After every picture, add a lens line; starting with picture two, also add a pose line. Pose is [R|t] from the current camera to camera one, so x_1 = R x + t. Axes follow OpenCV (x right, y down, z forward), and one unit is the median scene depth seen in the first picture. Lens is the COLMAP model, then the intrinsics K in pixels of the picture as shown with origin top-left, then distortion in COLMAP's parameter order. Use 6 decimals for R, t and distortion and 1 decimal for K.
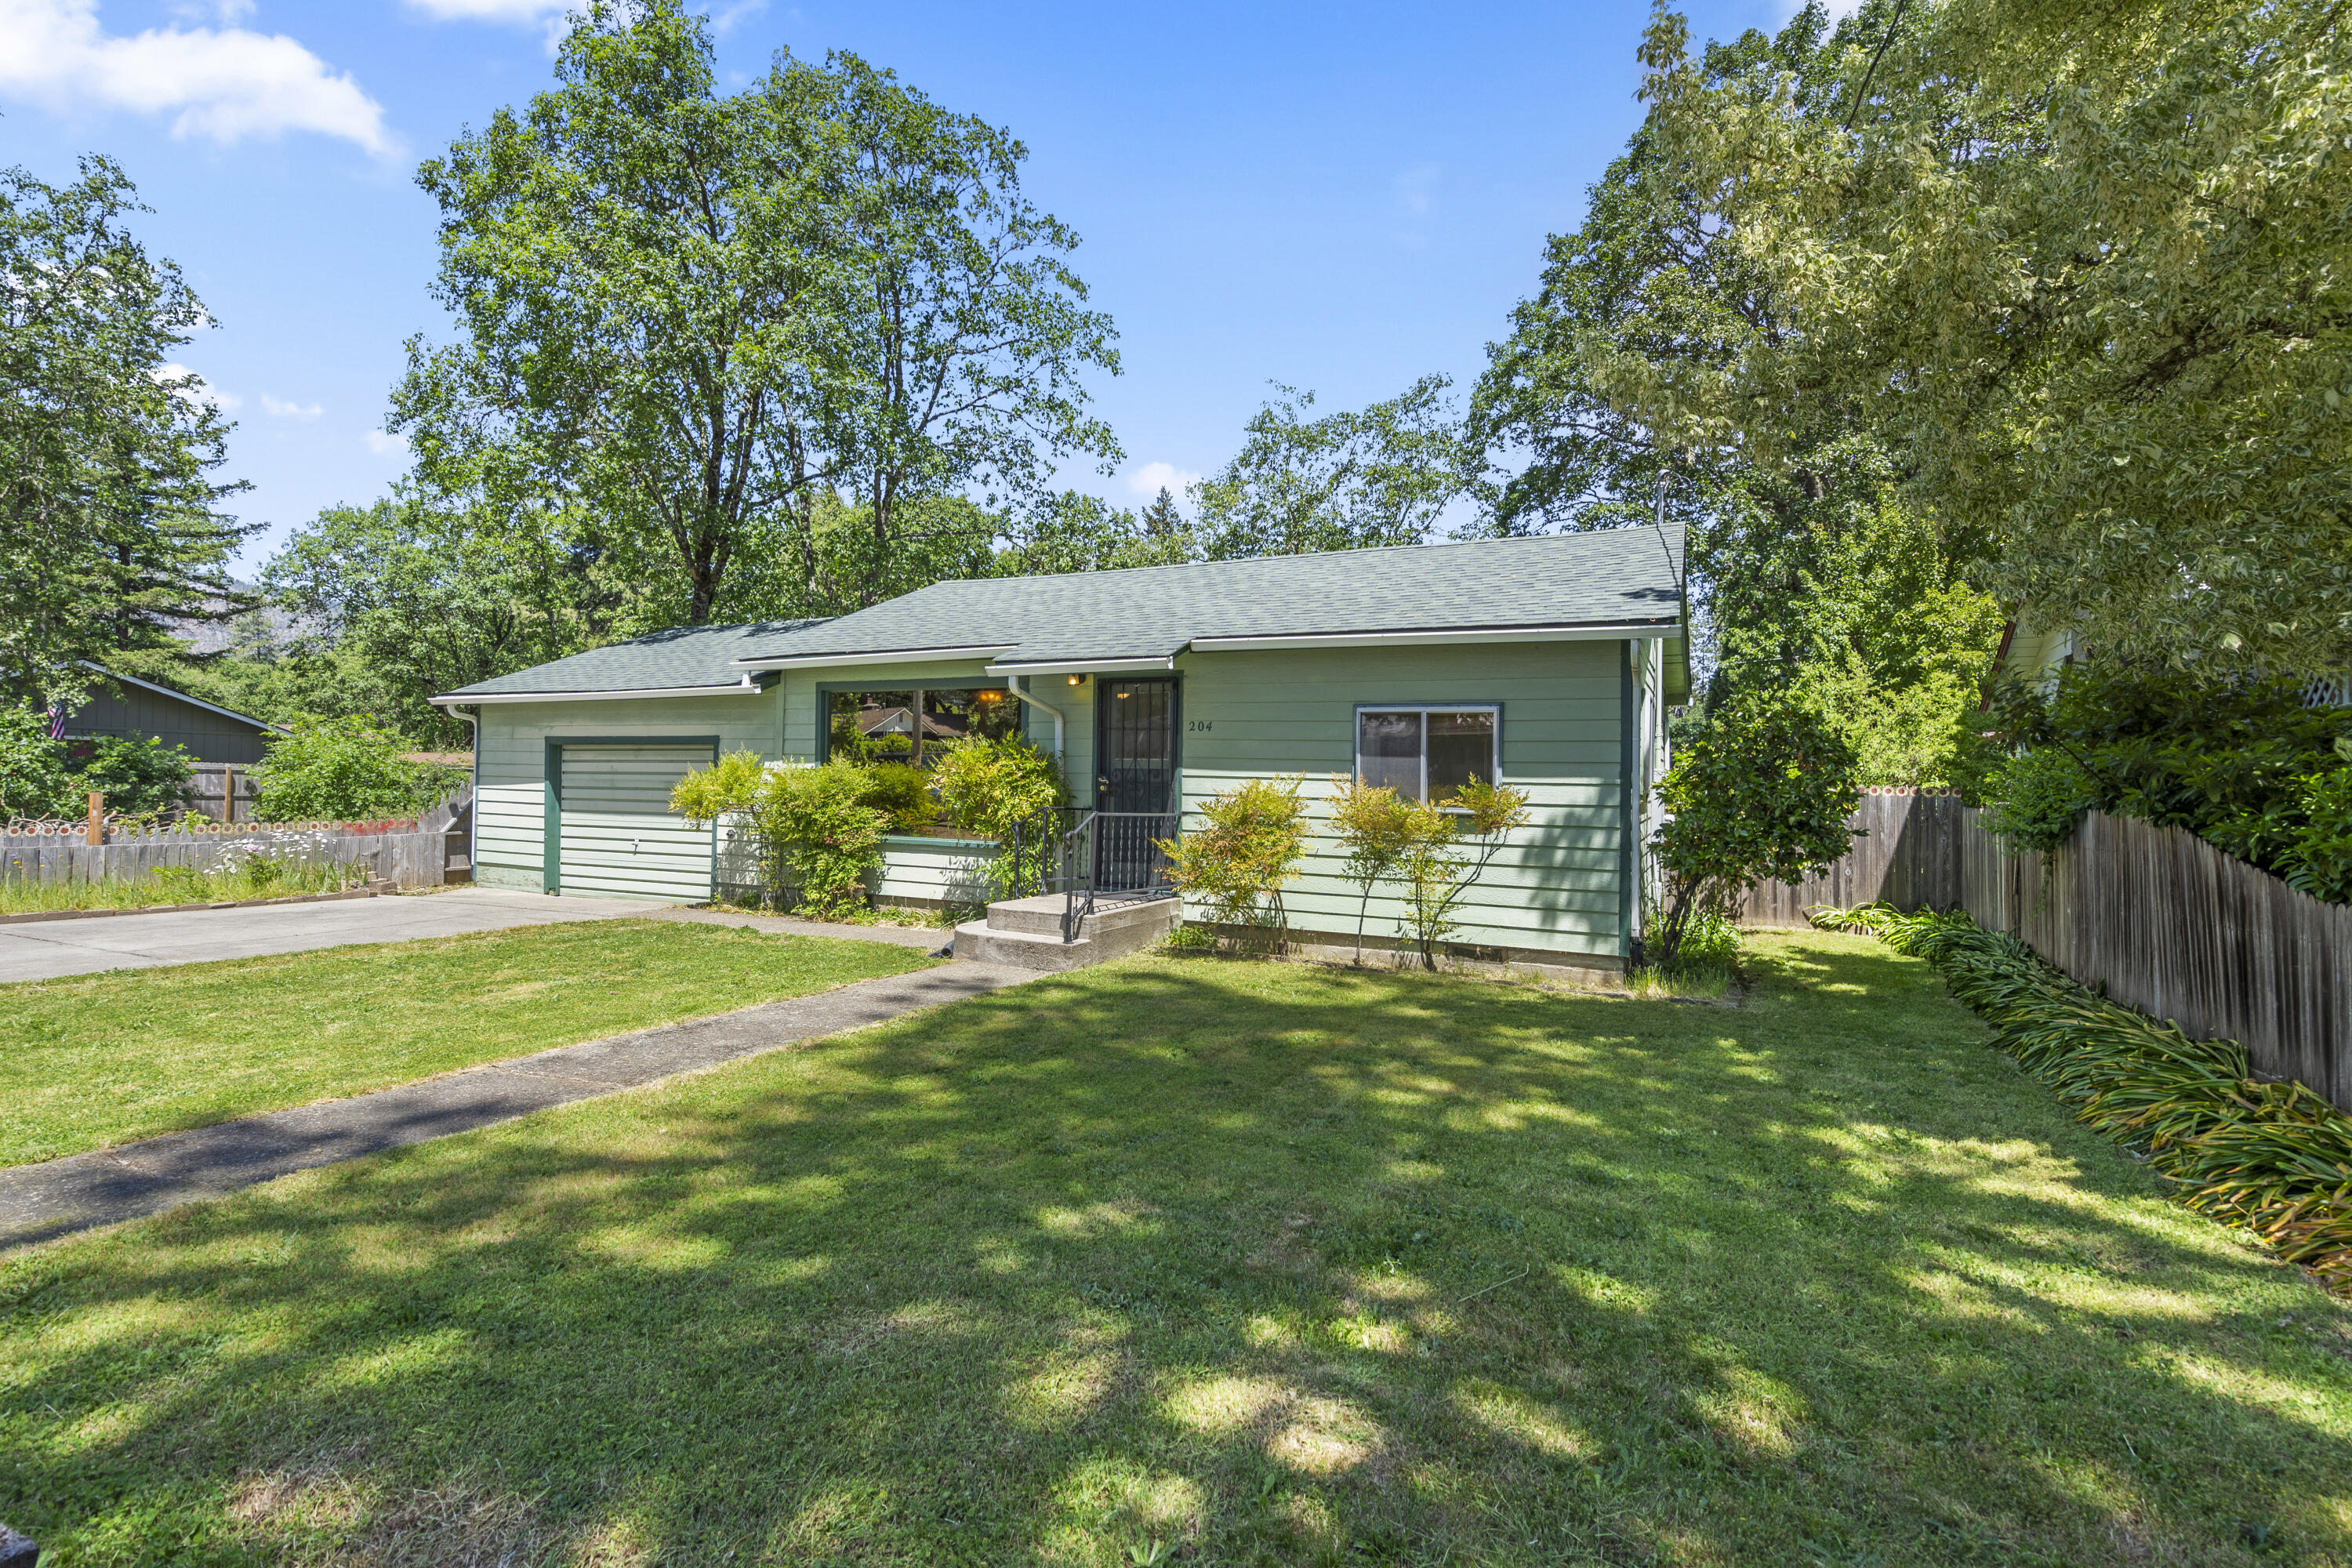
lens RADIAL K [[1075.3, 0, 1166.4], [0, 1075.3, 785.3], [0, 0, 1]] dist [-0.001973, 0.000345]
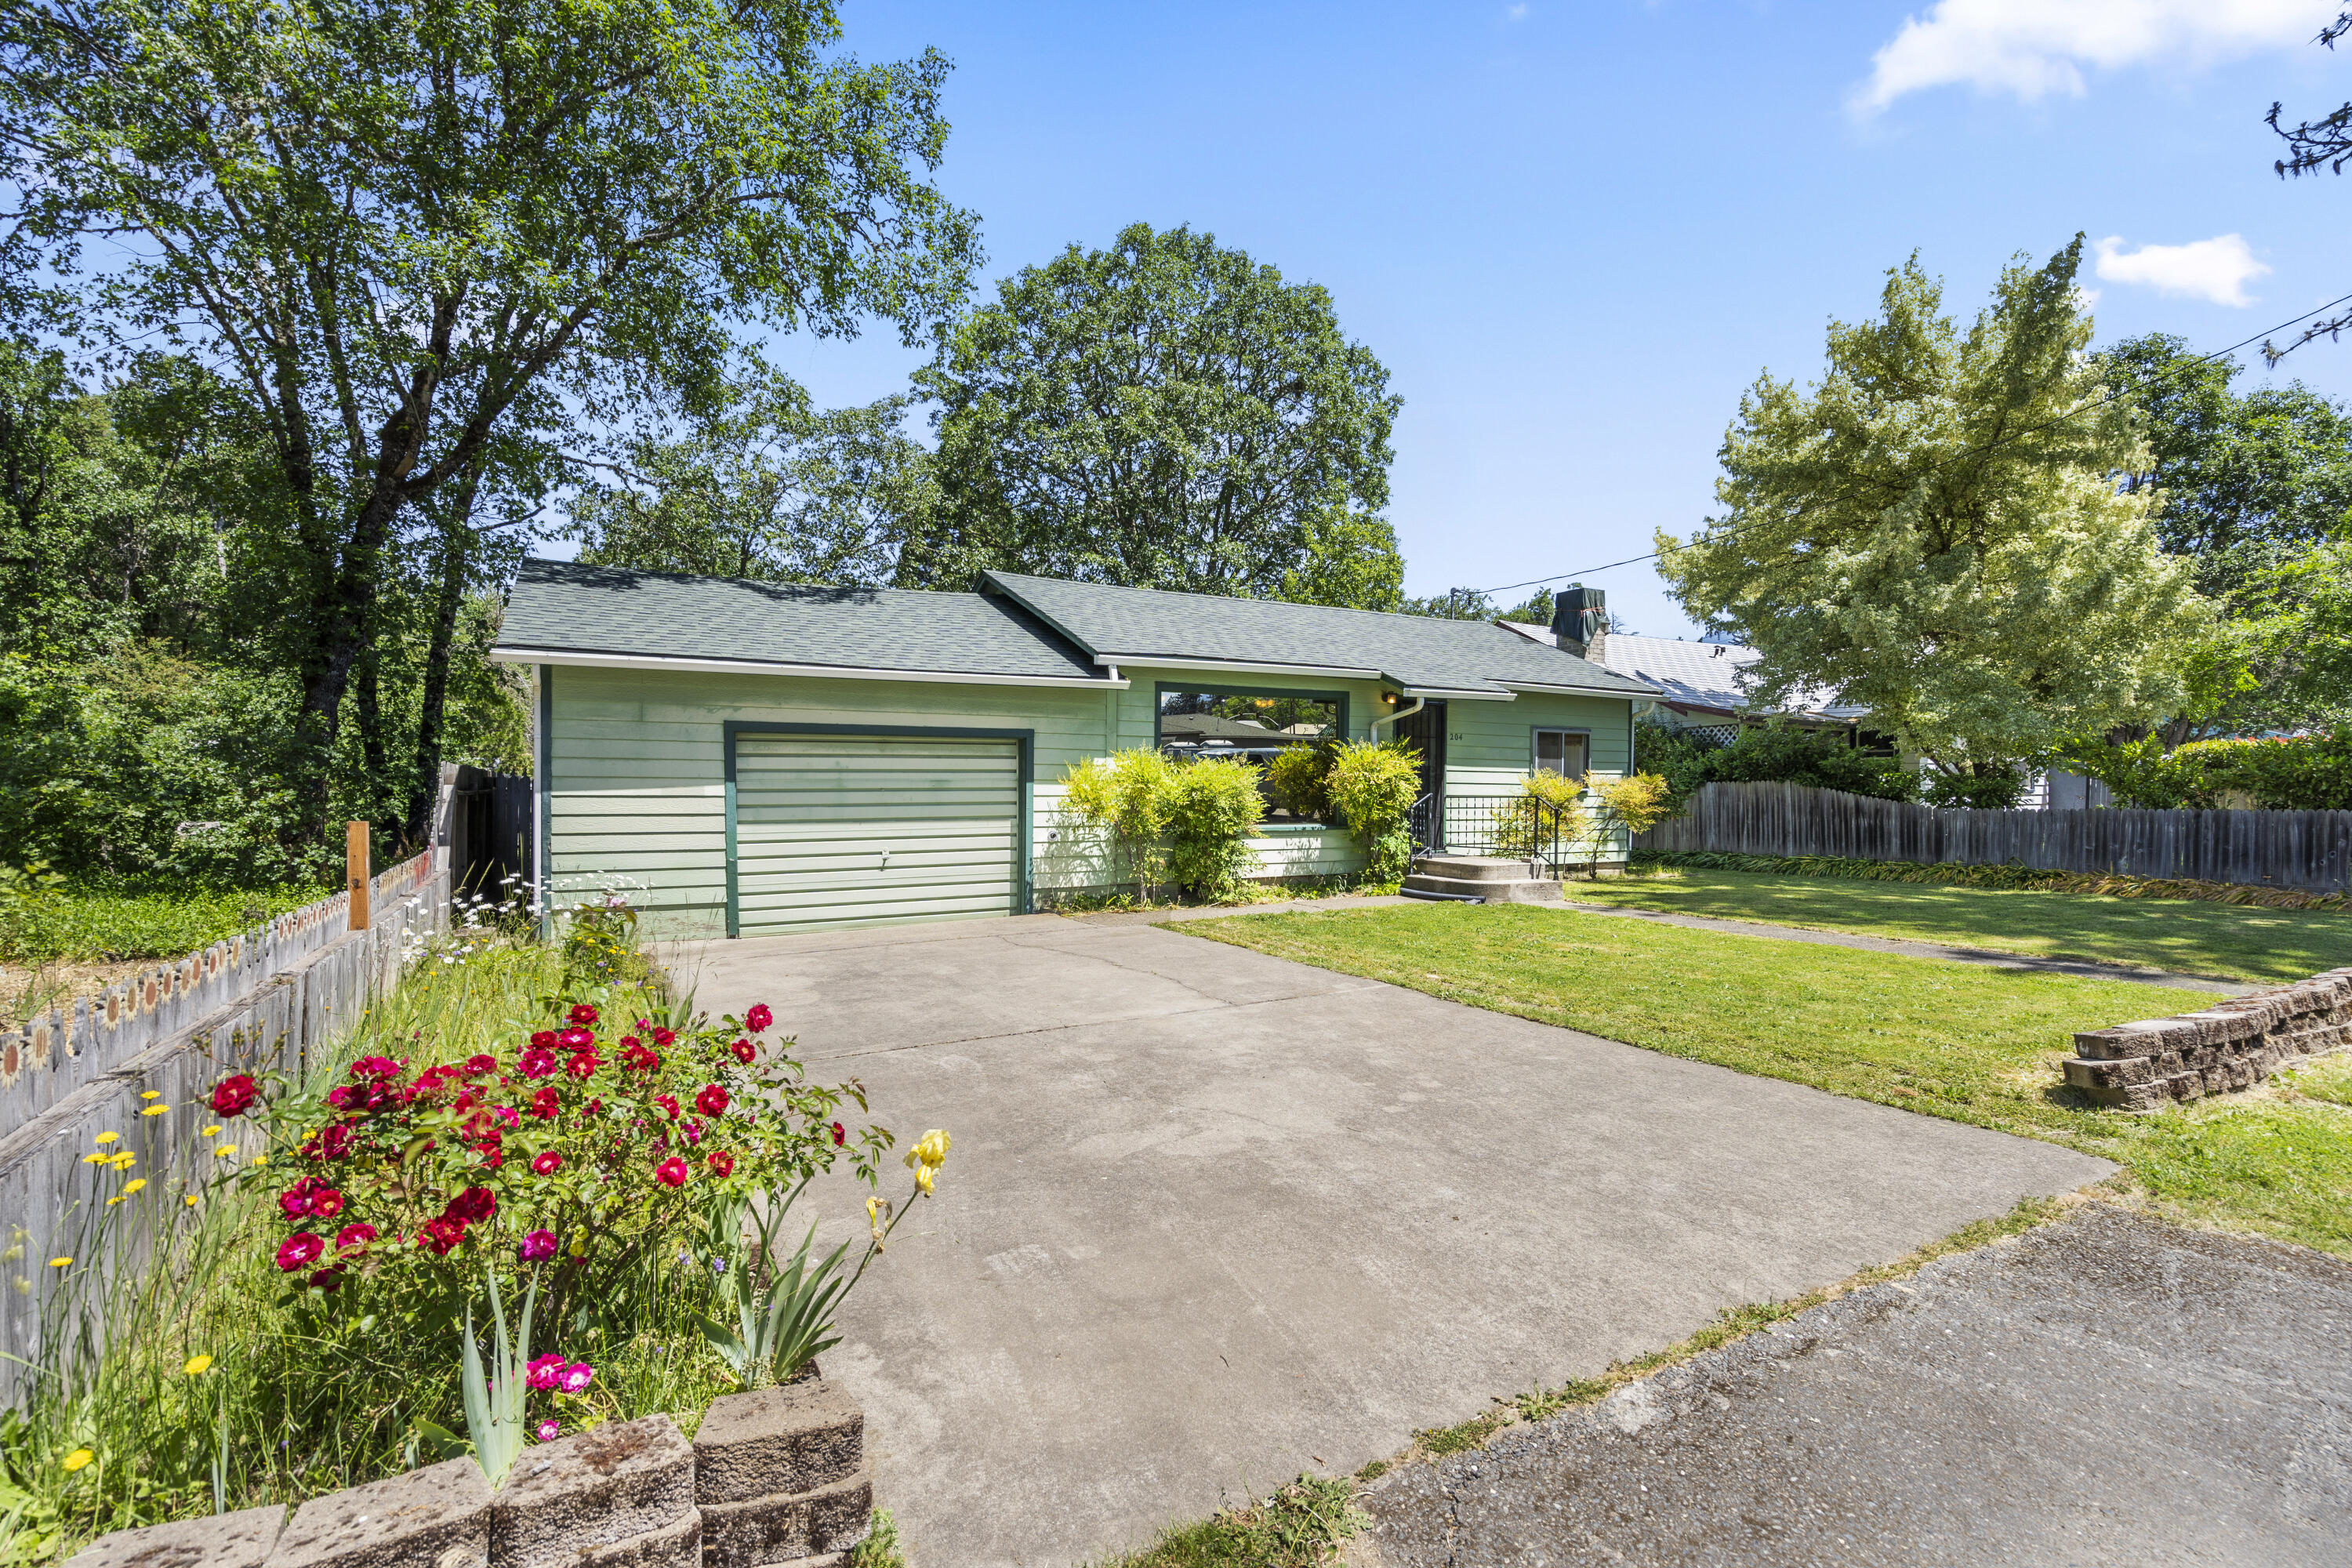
lens RADIAL K [[1075.3, 0, 1166.4], [0, 1075.3, 785.3], [0, 0, 1]] dist [-0.001973, 0.000345]
pose [[0.576832, -0.022308, 0.816558, -1.244505], [0.005579, 0.999711, 0.023370, -0.022072], [-0.816844, -0.008925, 0.576790, 0.422086]]
